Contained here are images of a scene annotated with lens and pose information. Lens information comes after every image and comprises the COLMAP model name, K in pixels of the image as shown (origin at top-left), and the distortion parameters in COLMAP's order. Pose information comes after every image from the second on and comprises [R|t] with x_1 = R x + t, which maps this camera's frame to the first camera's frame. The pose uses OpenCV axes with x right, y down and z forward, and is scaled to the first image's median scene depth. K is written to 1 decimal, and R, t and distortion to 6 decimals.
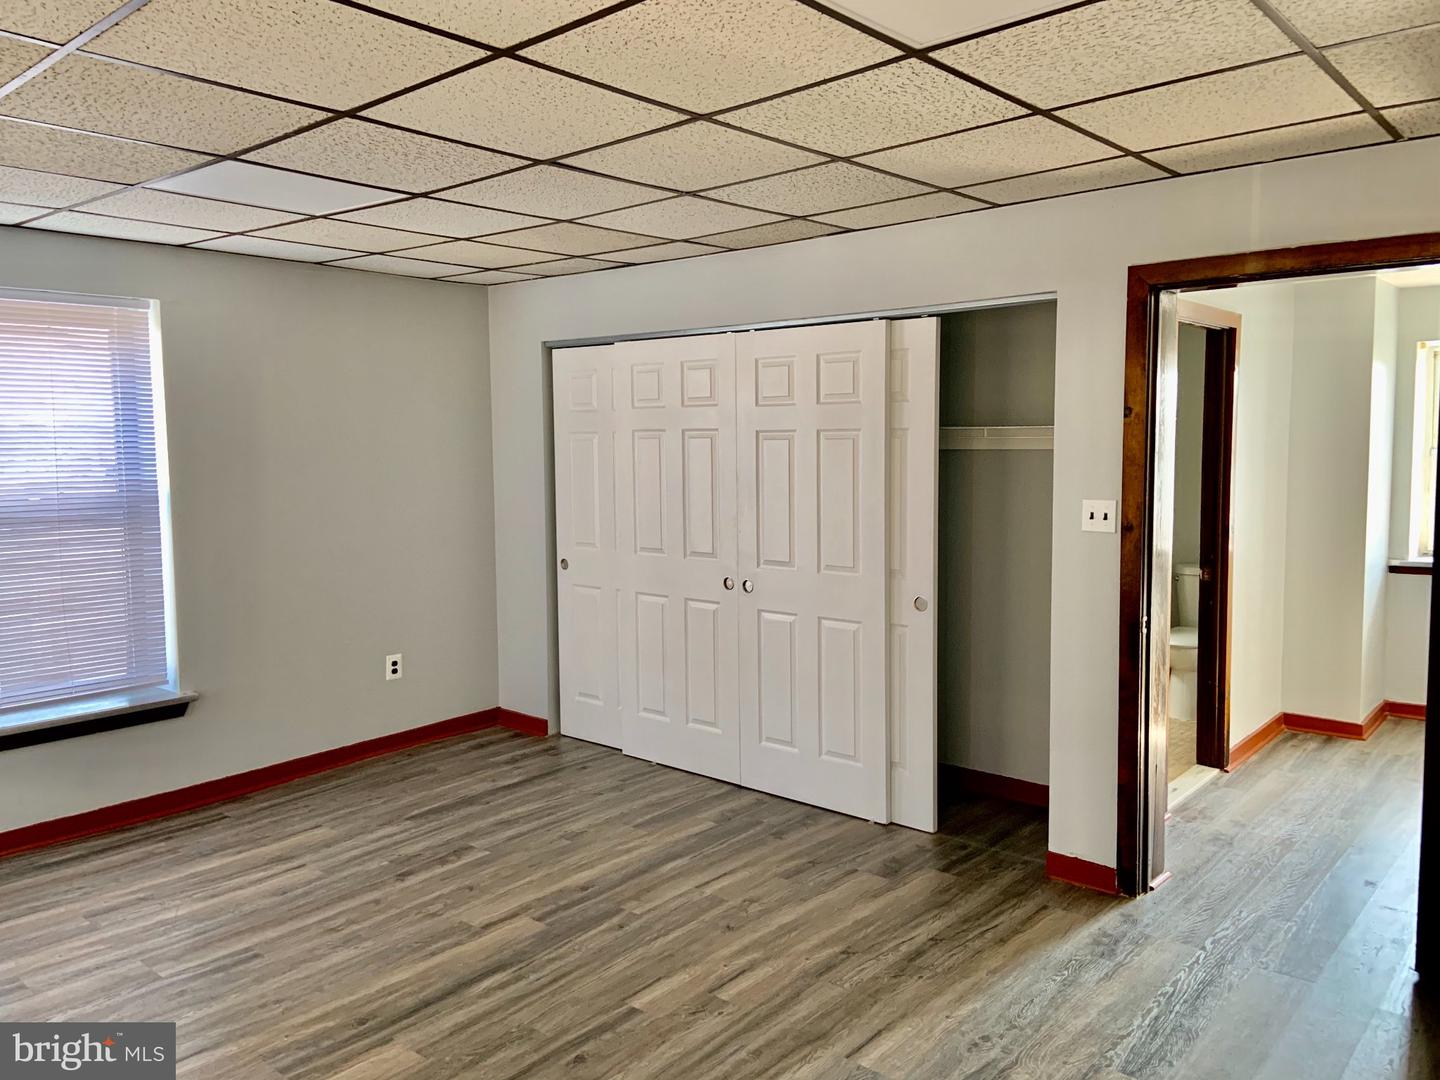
lens RADIAL K [[1085.1, 0, 722.5], [0, 1085.1, 531.4], [0, 0, 1]] dist [0.116990, -0.149418]
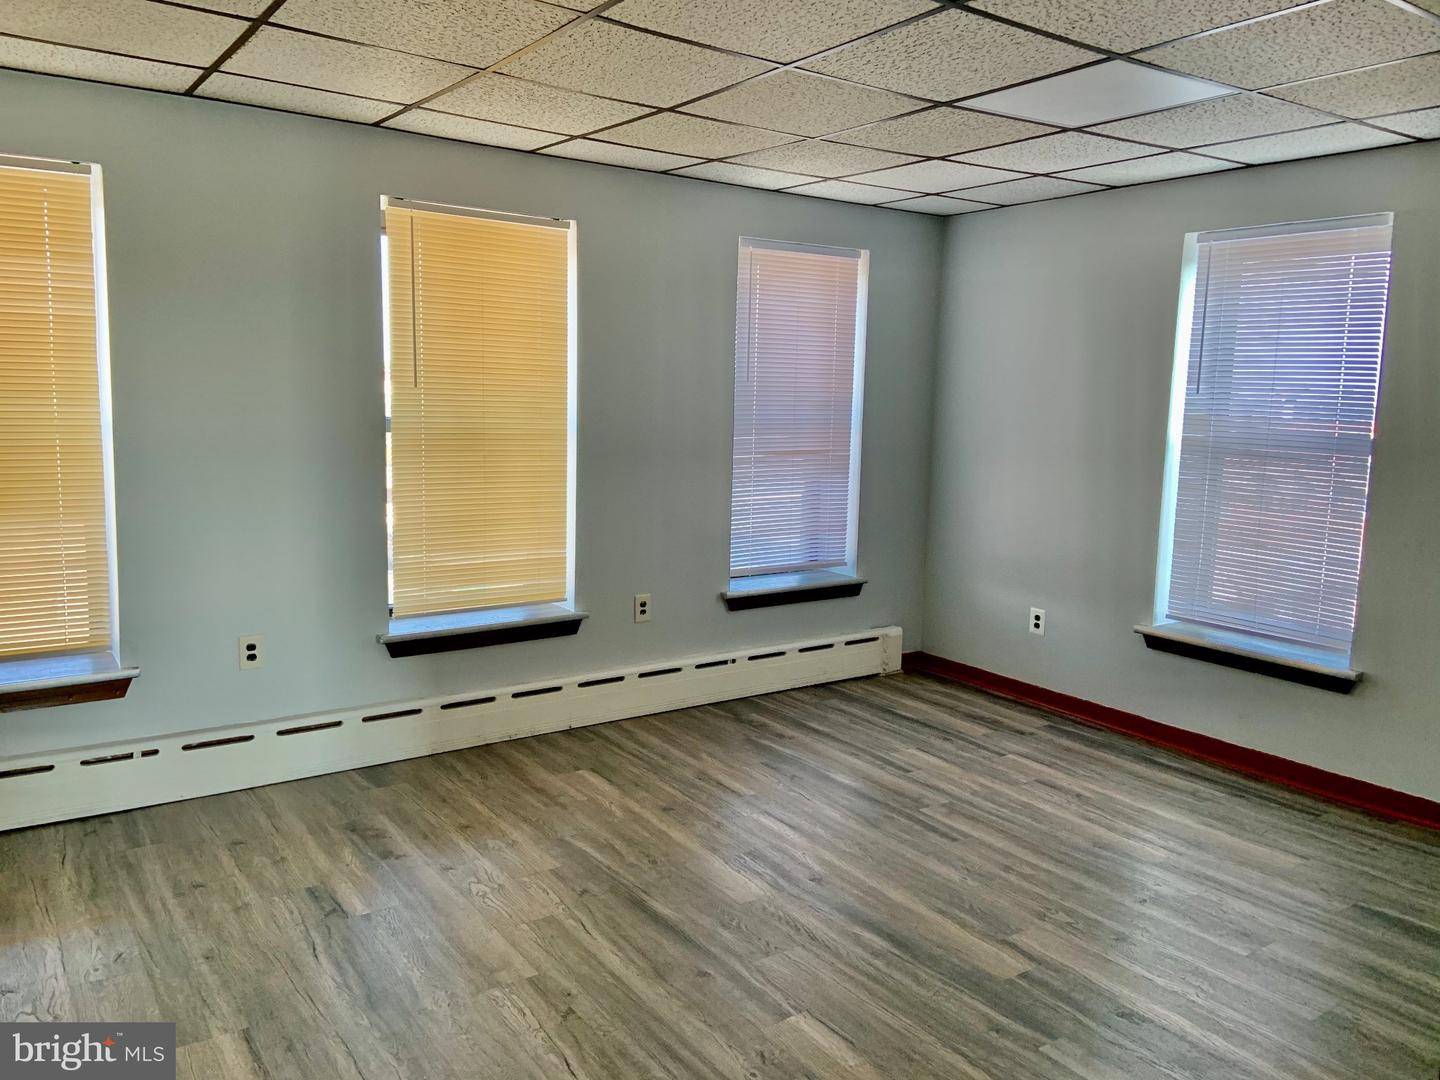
lens RADIAL K [[1085.1, 0, 716.1], [0, 1085.1, 543.6], [0, 0, 1]] dist [0.116990, -0.149418]
pose [[-0.242543, 0.144874, -0.959262, 0.582677], [-0.108035, 0.978603, 0.175111, -0.063406], [0.964106, 0.146106, -0.221702, 0.886506]]
